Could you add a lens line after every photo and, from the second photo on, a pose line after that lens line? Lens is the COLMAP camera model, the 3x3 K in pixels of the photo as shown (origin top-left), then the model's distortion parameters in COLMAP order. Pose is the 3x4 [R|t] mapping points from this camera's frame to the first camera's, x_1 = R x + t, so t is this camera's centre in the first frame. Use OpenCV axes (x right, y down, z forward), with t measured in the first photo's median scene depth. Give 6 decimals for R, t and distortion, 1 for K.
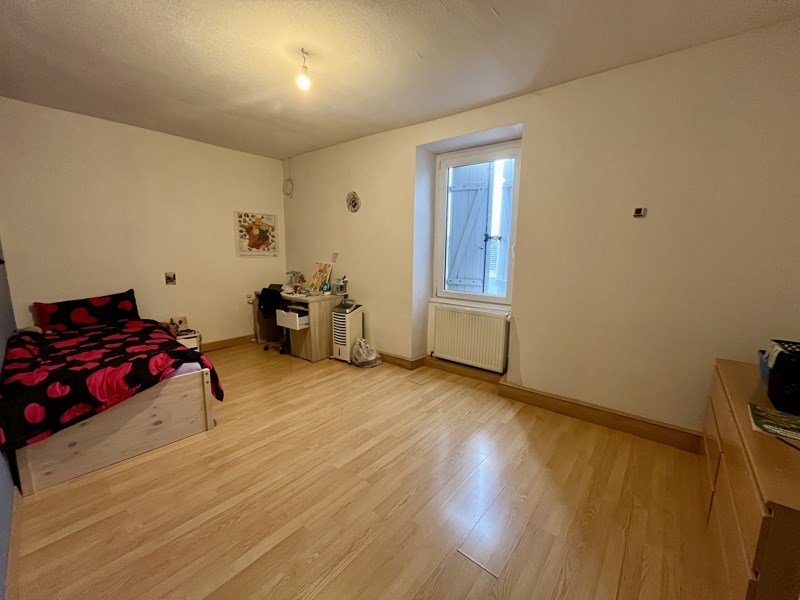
lens RADIAL K [[326.1, 0, 400.0], [0, 326.1, 300.0], [0, 0, 1]] dist [-0.000933, -0.000101]
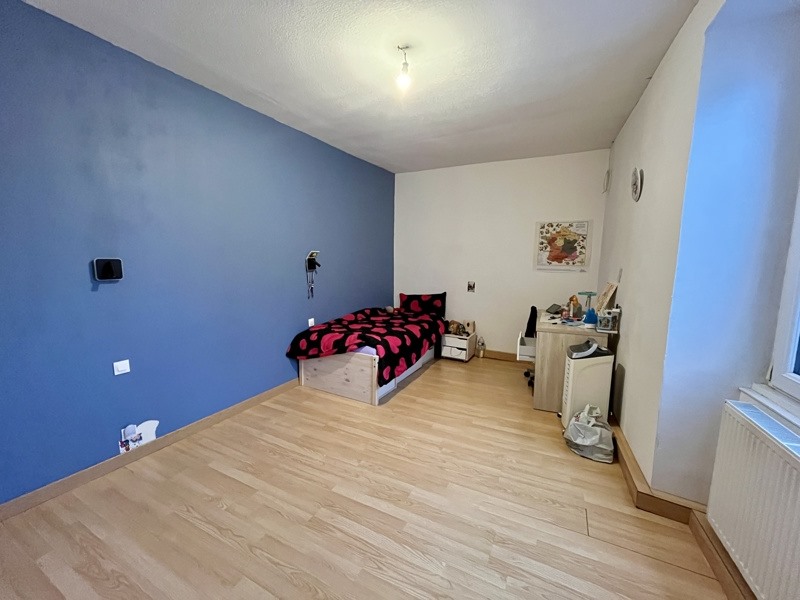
lens RADIAL K [[326.1, 0, 400.0], [0, 326.1, 300.0], [0, 0, 1]] dist [-0.000933, -0.000101]
pose [[0.222636, 0.114460, -0.968159, 0.441747], [-0.162314, 0.983575, 0.078957, -0.081476], [0.961295, 0.139567, 0.237558, 0.559999]]
